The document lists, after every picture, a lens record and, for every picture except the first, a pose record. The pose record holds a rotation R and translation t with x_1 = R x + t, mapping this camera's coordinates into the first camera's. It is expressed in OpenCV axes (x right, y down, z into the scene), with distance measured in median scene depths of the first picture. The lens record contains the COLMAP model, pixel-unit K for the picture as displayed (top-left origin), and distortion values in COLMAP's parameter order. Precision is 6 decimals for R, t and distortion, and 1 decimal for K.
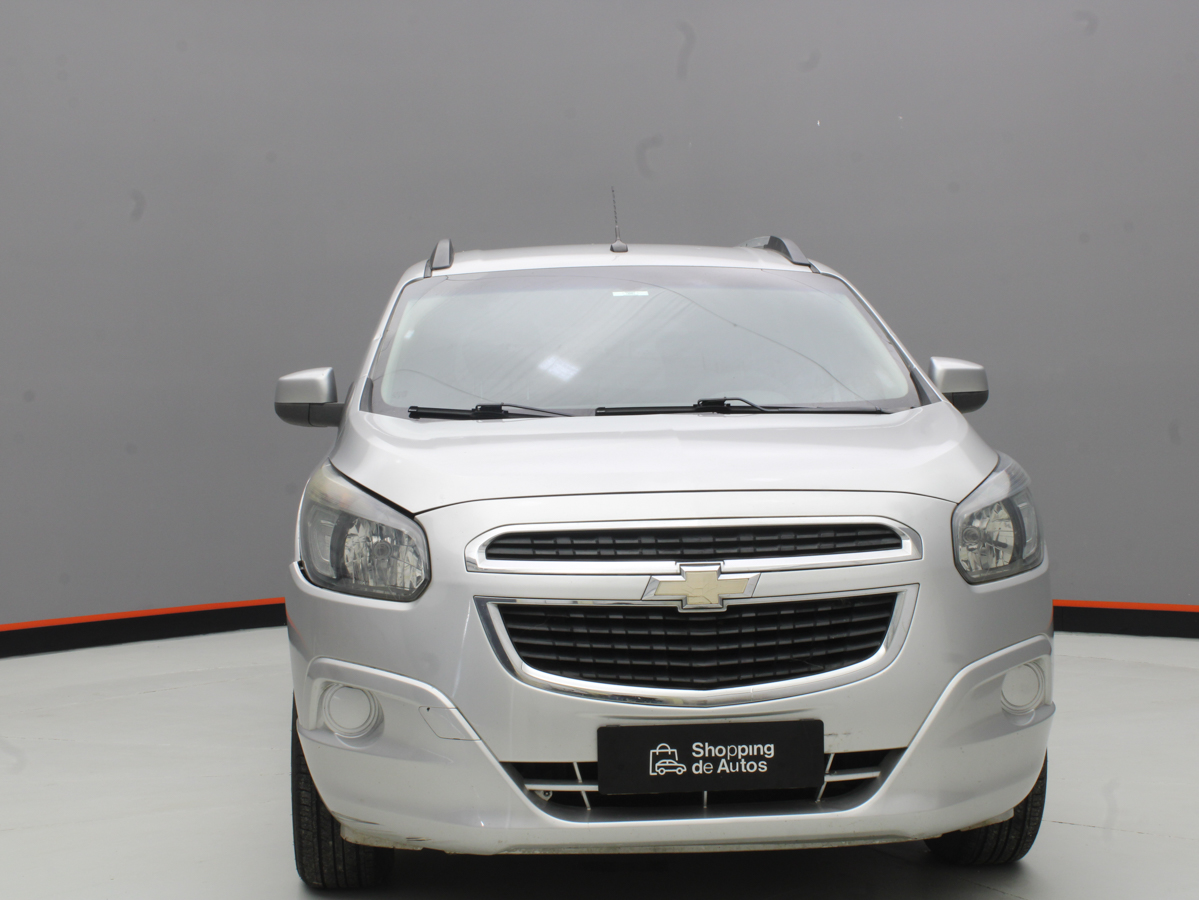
lens RADIAL K [[1829.4, 0, 589.1], [0, 1829.4, 454.6], [0, 0, 1]] dist [-0.062802, 0.000000]
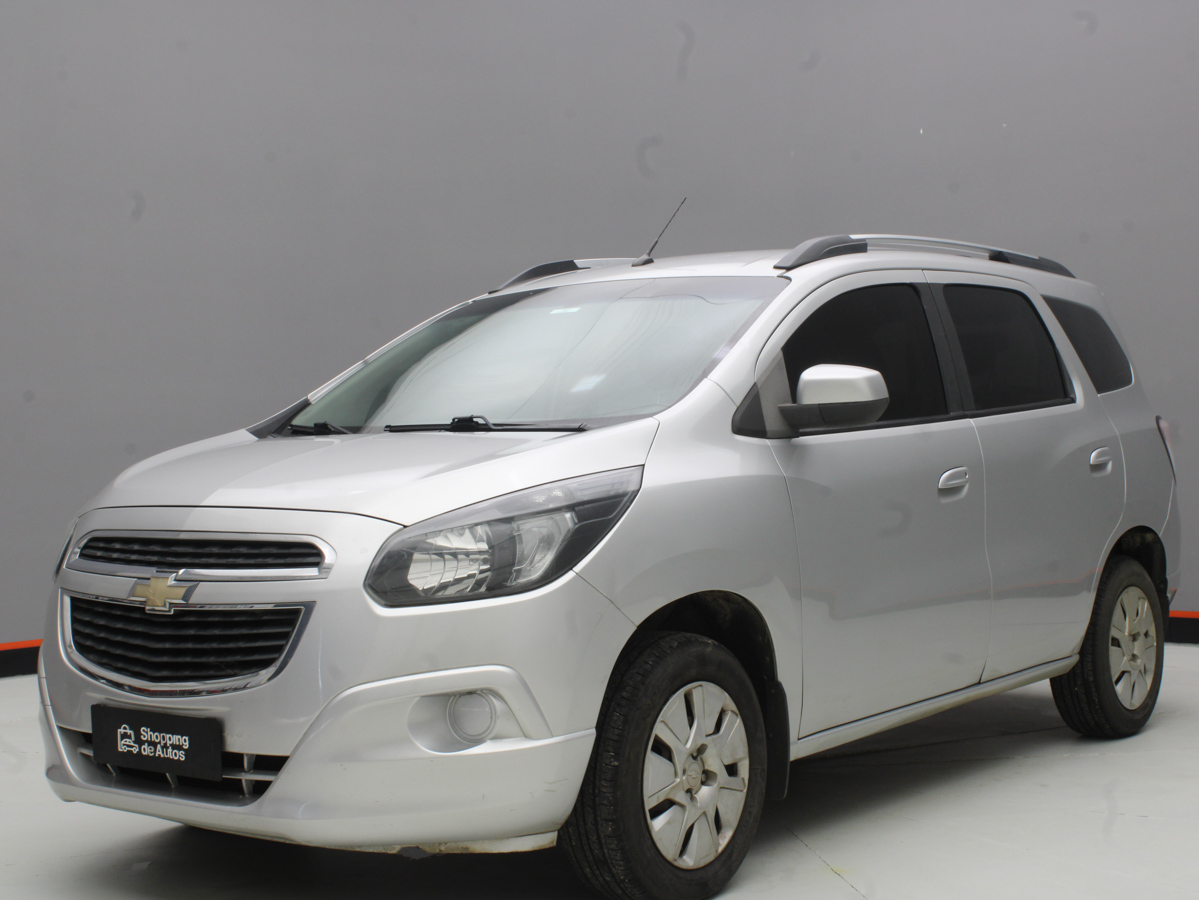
lens RADIAL K [[1829.4, 0, 597.5], [0, 1829.4, 453.6], [0, 0, 1]] dist [-0.062802, 0.000000]
pose [[0.751489, 0.009588, -0.659676, 1.005612], [-0.003683, 0.999940, 0.010338, -0.025544], [0.659735, -0.005340, 0.751479, 0.330186]]
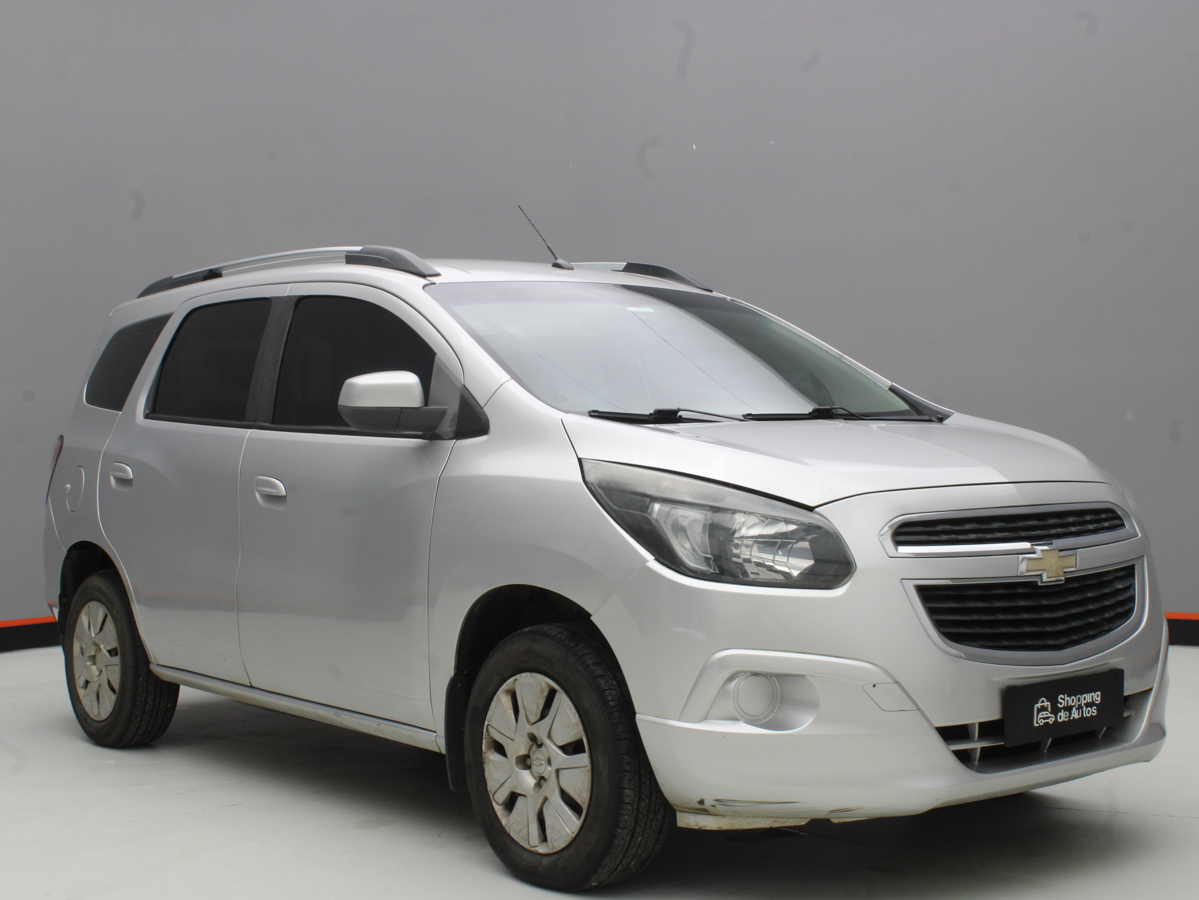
lens RADIAL K [[1782.6, 0, 599.8], [0, 1782.6, 447.8], [0, 0, 1]] dist [-0.062833, 0.000000]
pose [[0.822005, 0.001899, 0.569476, -0.823215], [0.010669, 0.999768, -0.018733, 0.016661], [-0.569380, 0.021474, 0.821794, 0.225067]]
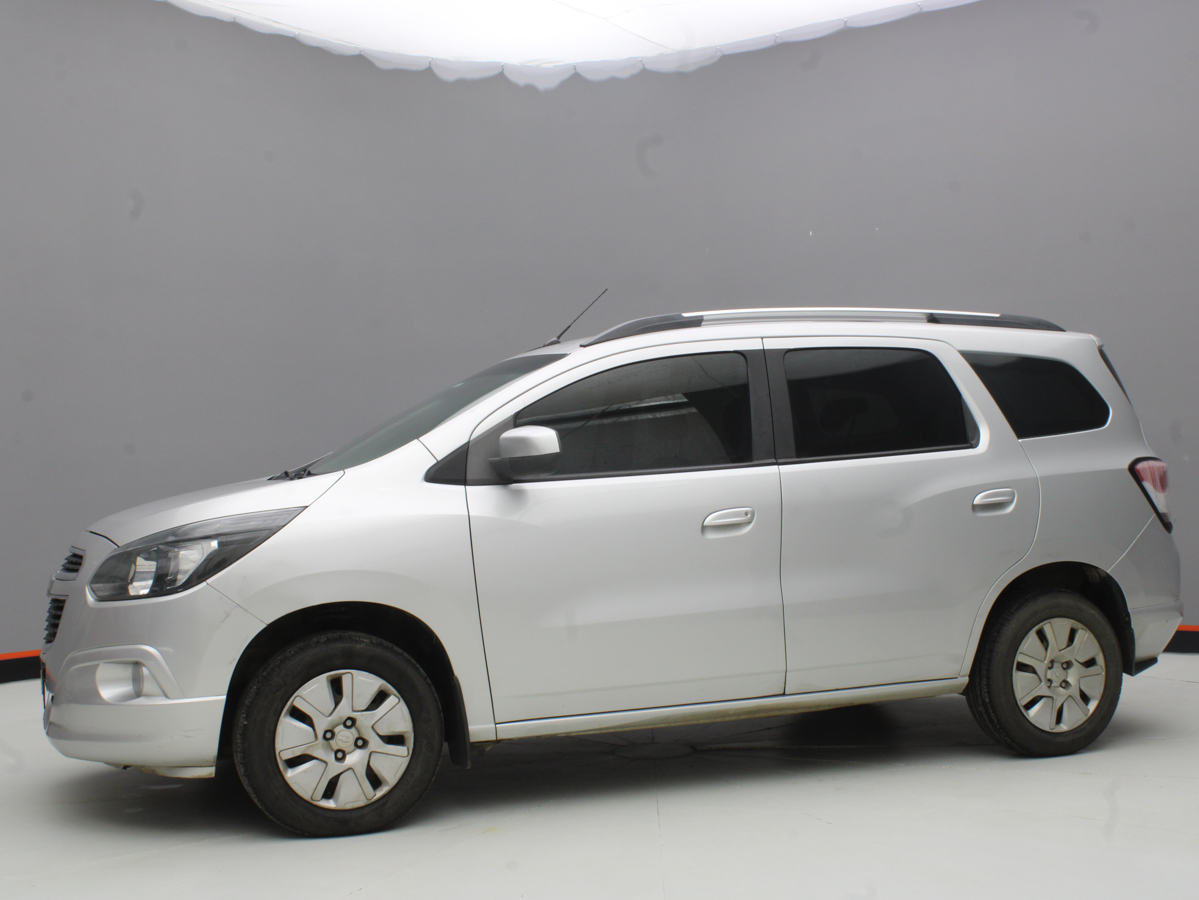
lens RADIAL K [[1483.3, 0, 595.5], [0, 1483.3, 453.0], [0, 0, 1]] dist [-0.099219, 0.000000]
pose [[0.298994, -0.005337, -0.954240, 1.544570], [0.002054, 0.999986, -0.004949, -0.045249], [0.954253, -0.000480, 0.299001, 1.075520]]
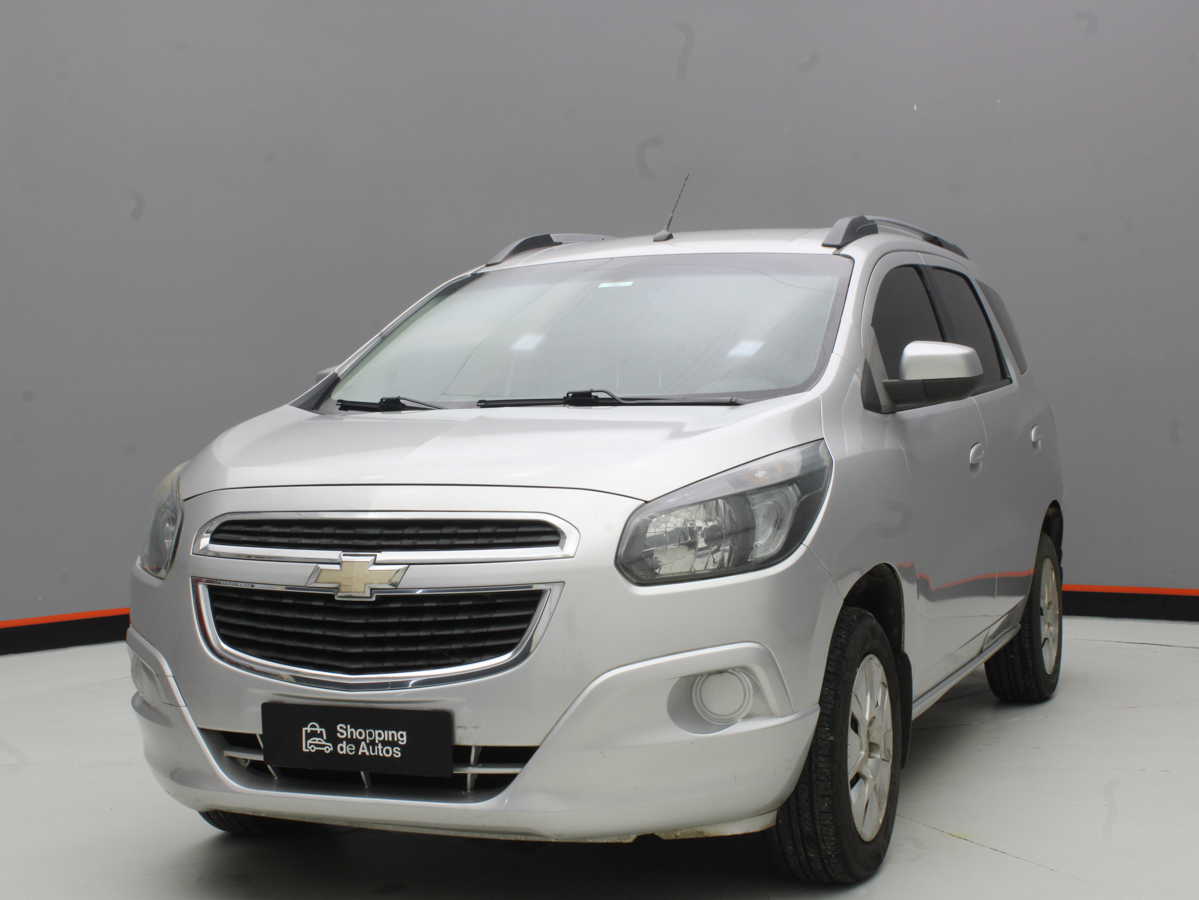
lens RADIAL K [[1829.4, 0, 593.2], [0, 1829.4, 452.7], [0, 0, 1]] dist [-0.062802, 0.000000]
pose [[0.895622, 0.008826, -0.444729, 0.646140], [-0.002494, 0.999887, 0.014823, -0.014274], [0.444810, -0.012166, 0.895542, 0.124230]]
